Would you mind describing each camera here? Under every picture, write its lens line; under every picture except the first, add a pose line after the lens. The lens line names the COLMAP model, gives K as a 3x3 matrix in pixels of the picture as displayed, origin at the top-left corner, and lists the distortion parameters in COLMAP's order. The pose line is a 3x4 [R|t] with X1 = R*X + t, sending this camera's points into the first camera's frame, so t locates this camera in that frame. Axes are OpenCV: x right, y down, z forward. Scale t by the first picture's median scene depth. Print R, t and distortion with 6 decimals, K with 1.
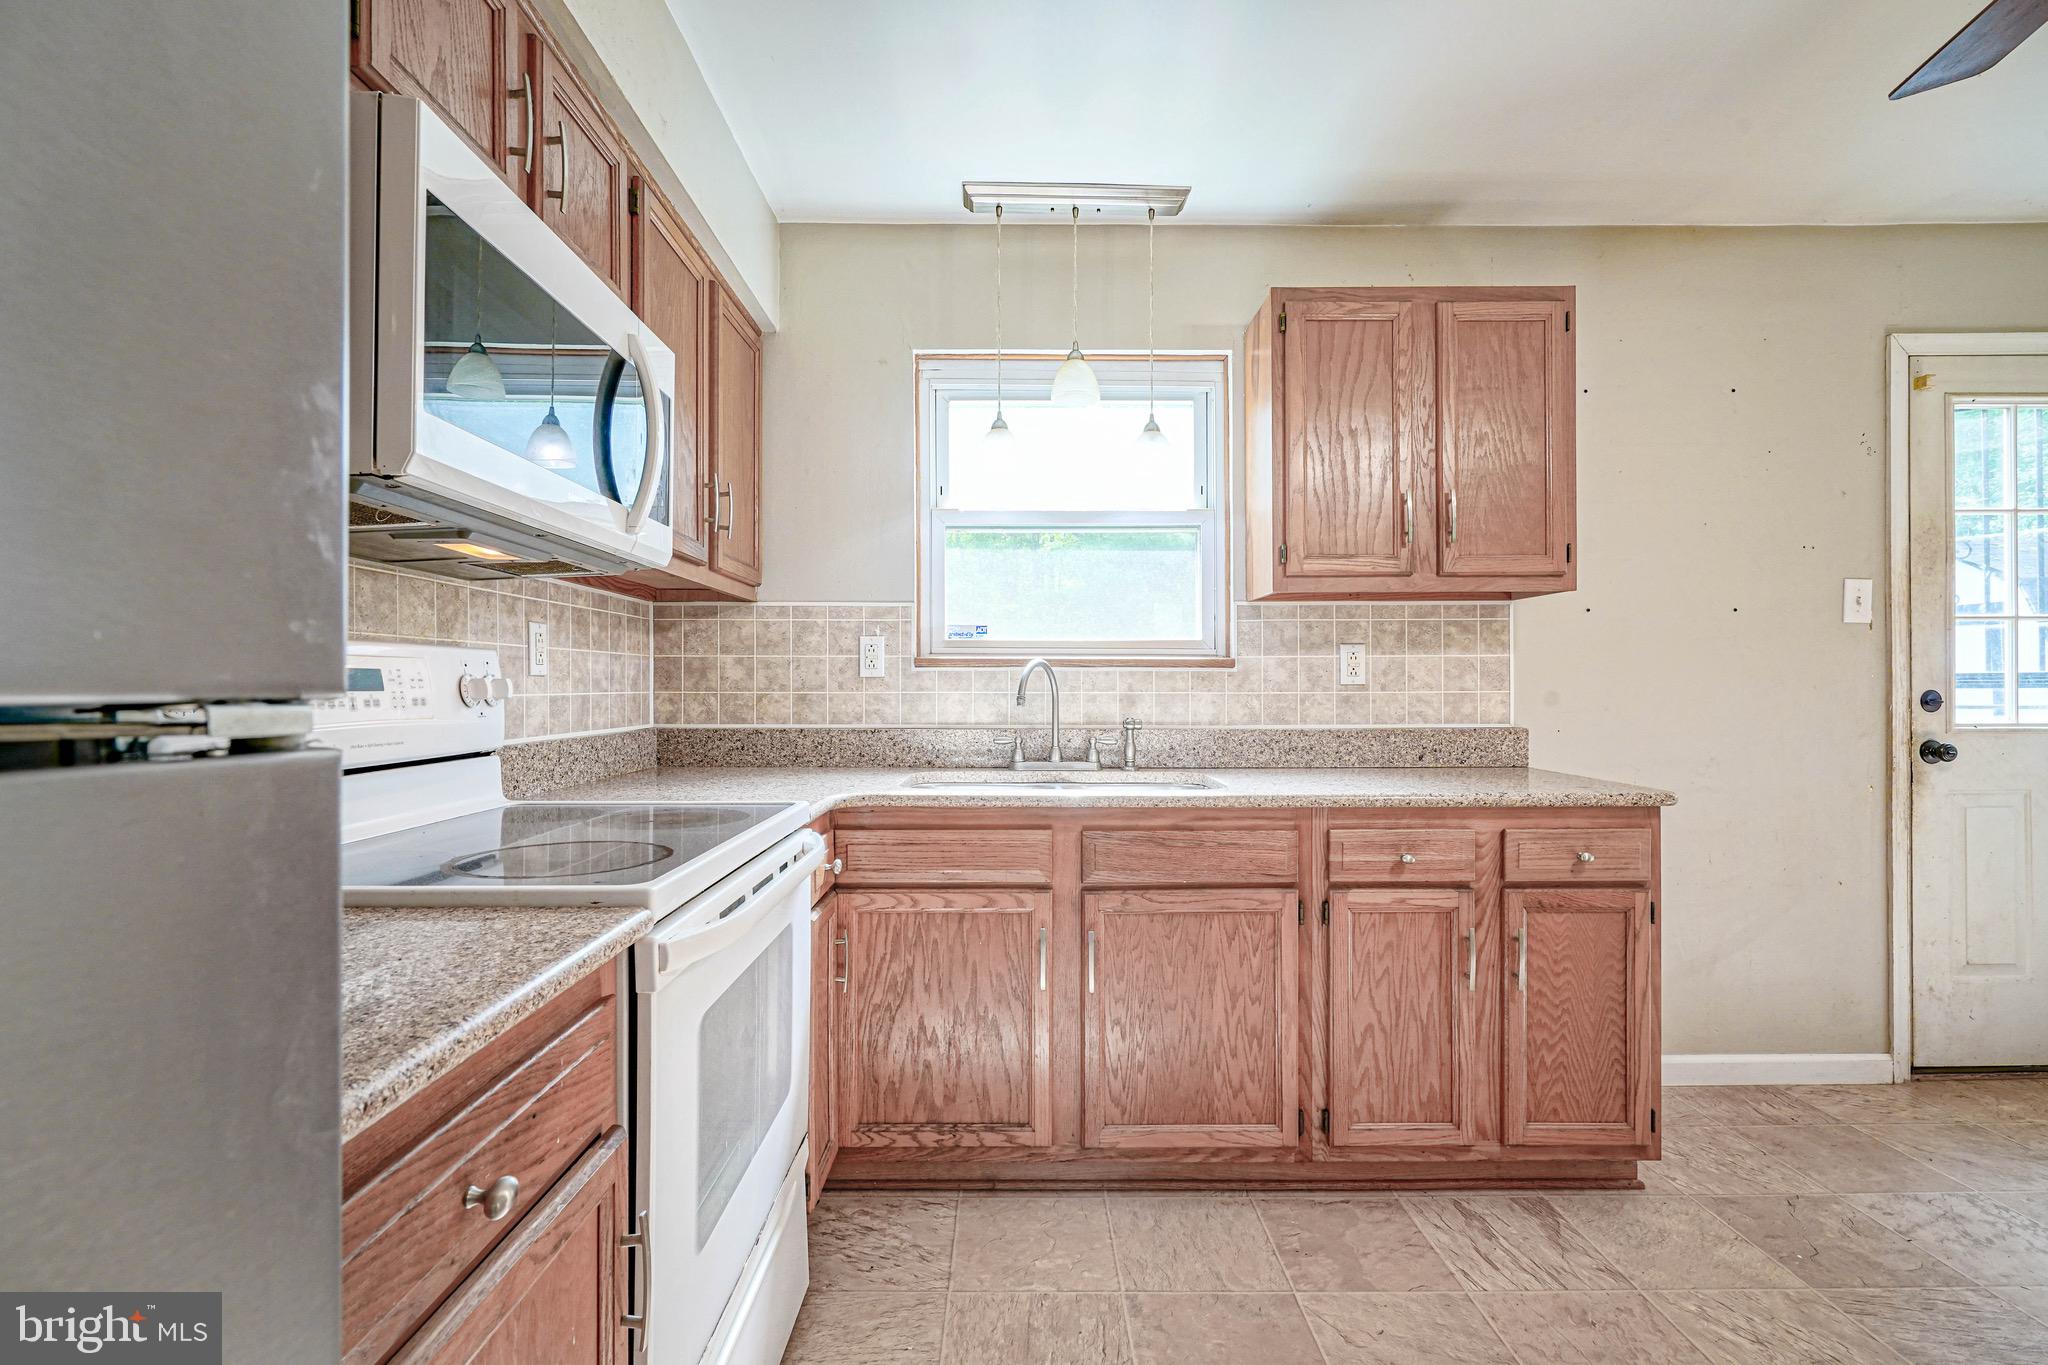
lens RADIAL K [[946.4, 0, 1017.5], [0, 946.4, 678.0], [0, 0, 1]] dist [-0.003142, 0.002318]
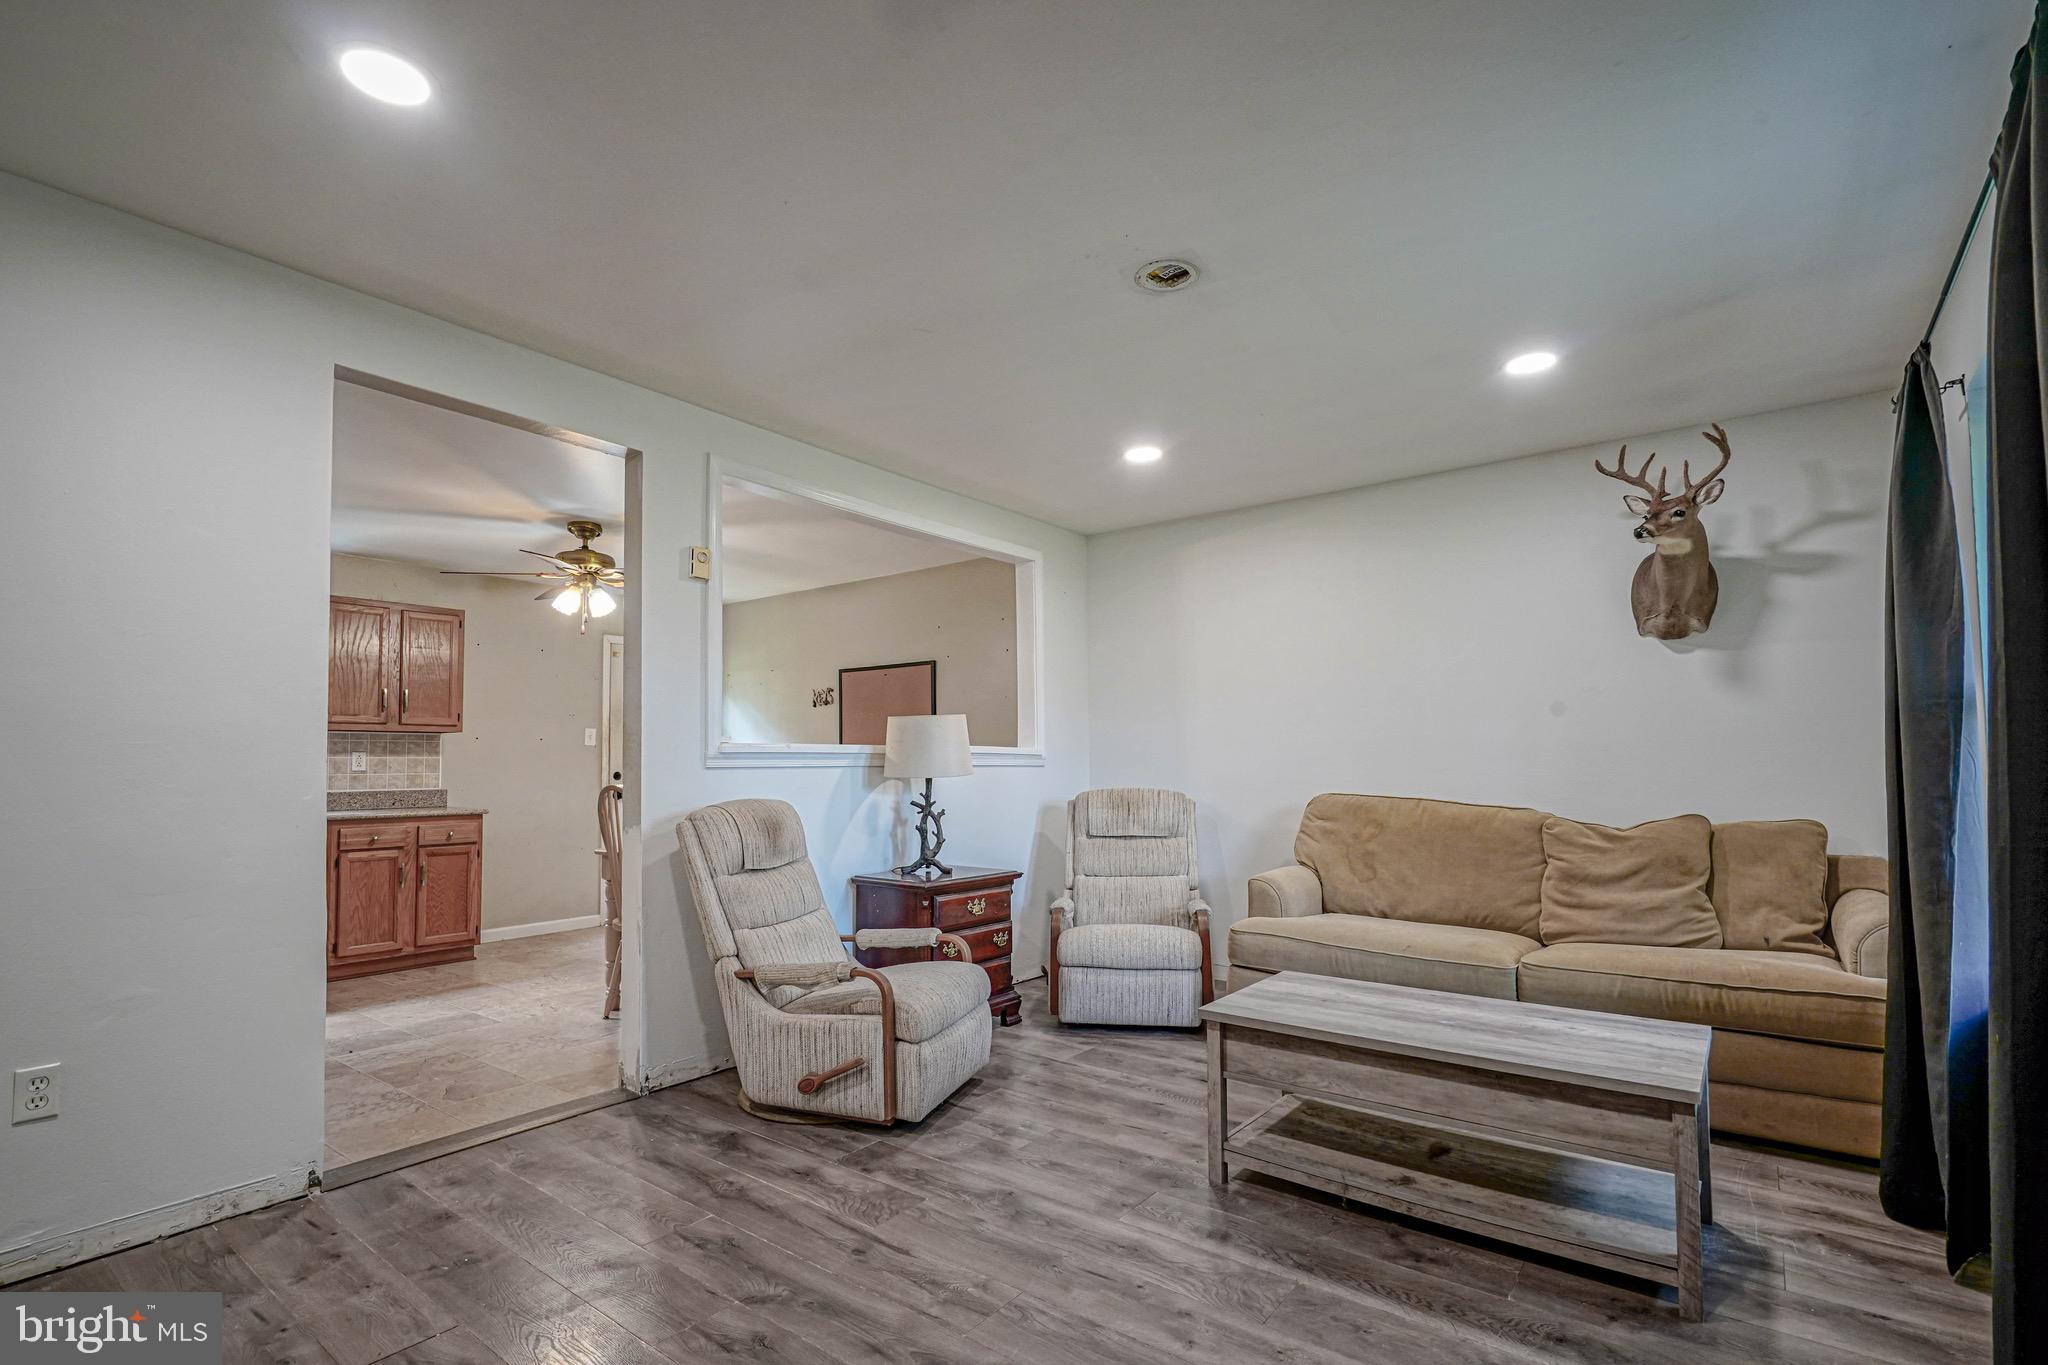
lens RADIAL K [[951.6, 0, 1026.2], [0, 951.6, 722.8], [0, 0, 1]] dist [0.001068, 0.000517]
pose [[0.607787, 0.034915, 0.793332, -0.549881], [0.000235, 0.999025, -0.044148, -0.007469], [-0.794100, 0.027019, 0.607186, -1.888761]]
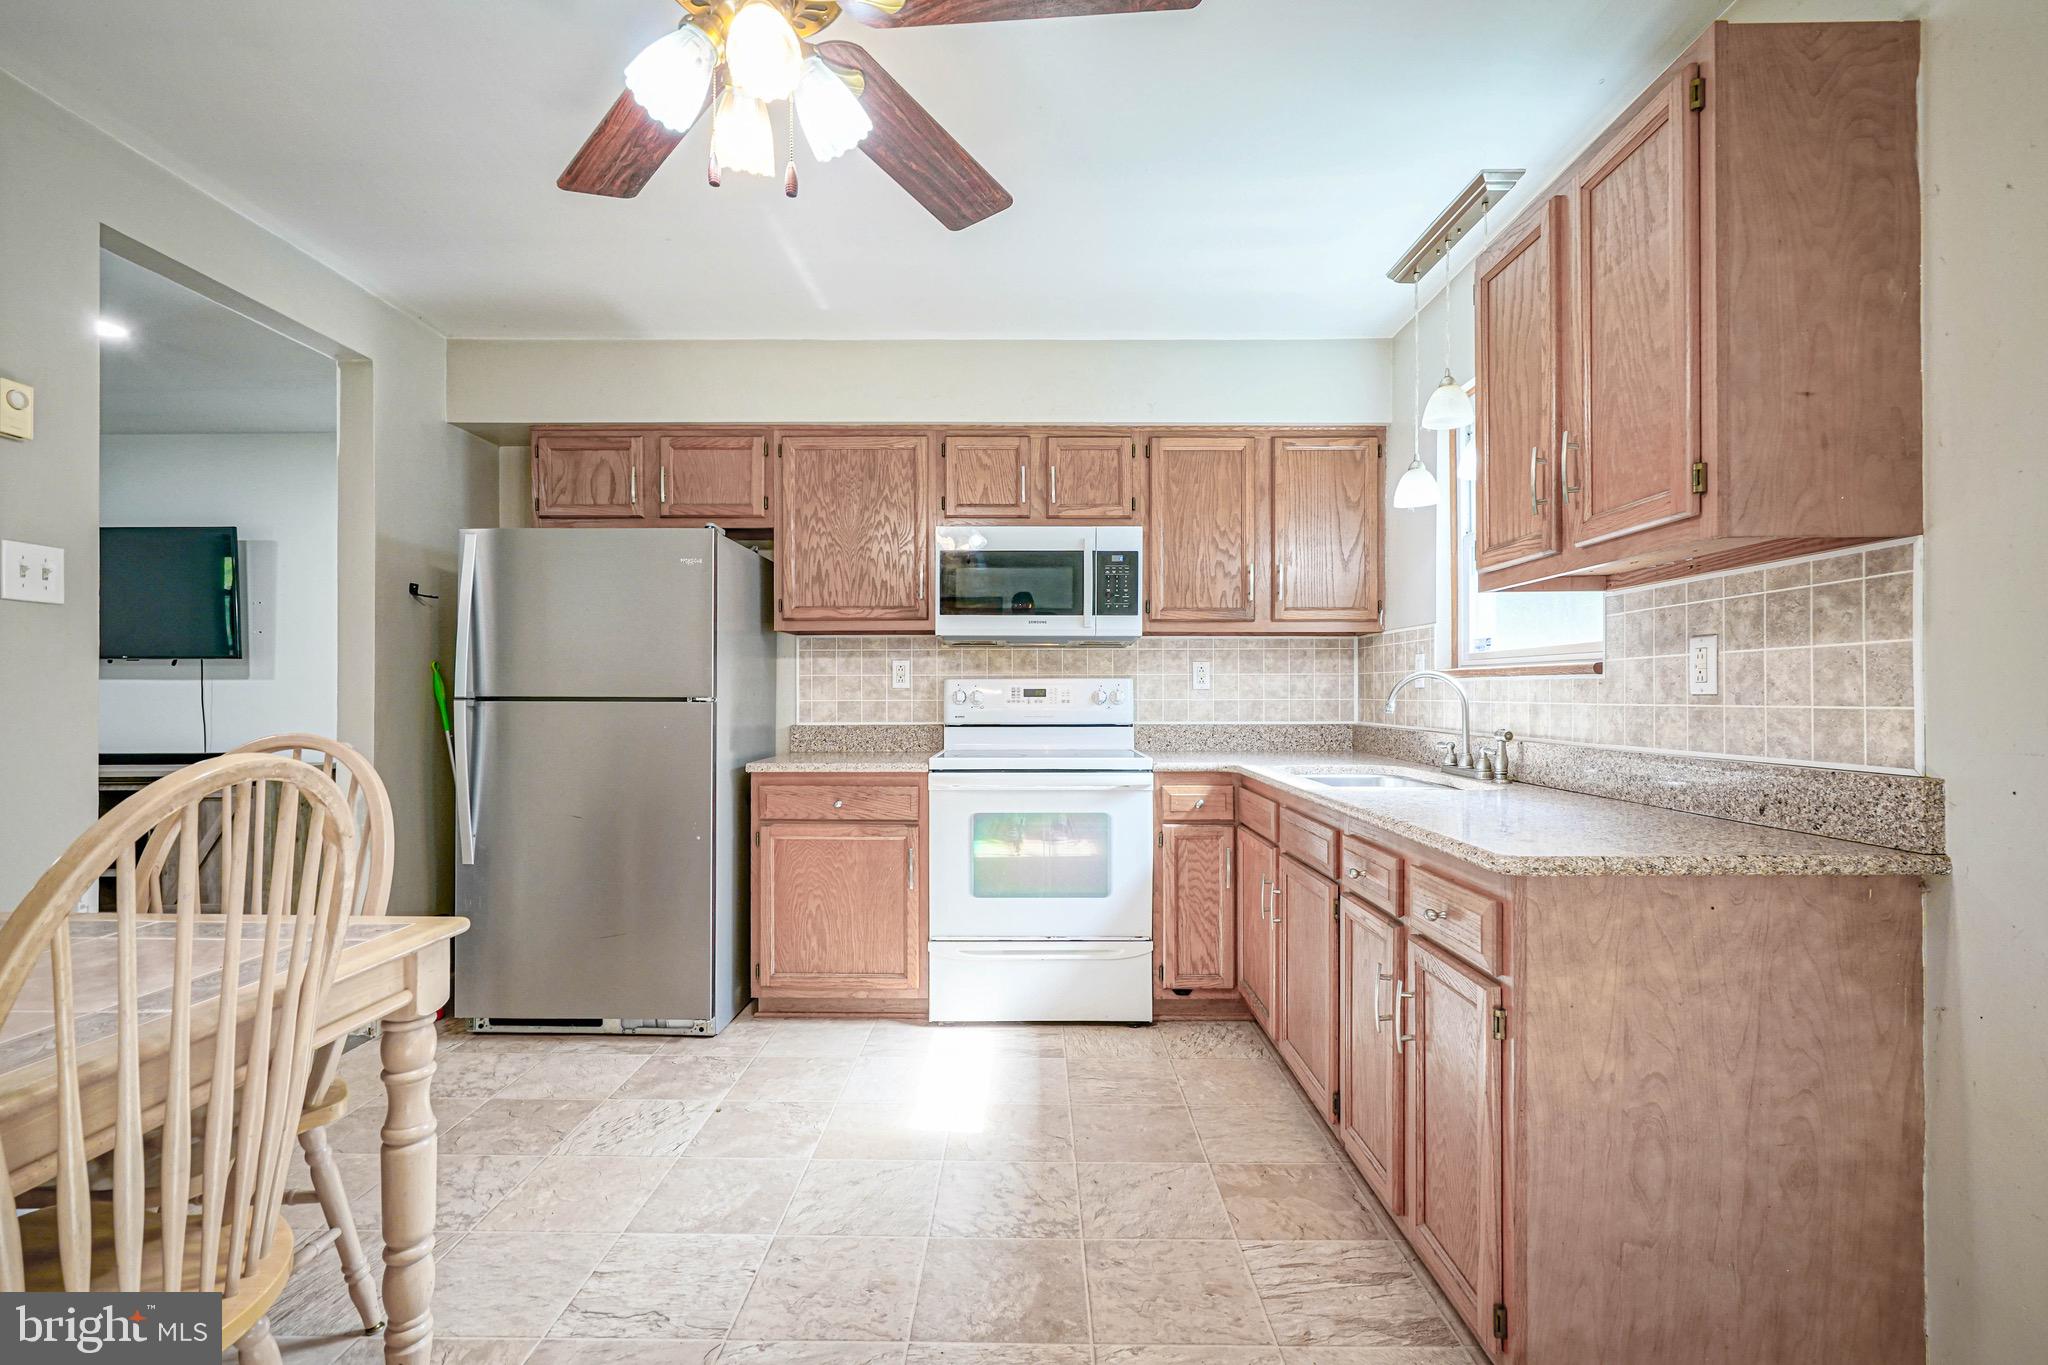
lens RADIAL K [[937.6, 0, 1028.0], [0, 937.6, 693.8], [0, 0, 1]] dist [-0.005235, 0.005968]
pose [[-0.008956, 0.000709, -0.999960, 1.322885], [0.008700, 0.999962, 0.000631, 0.002023], [0.999922, -0.008694, -0.008962, 0.644271]]
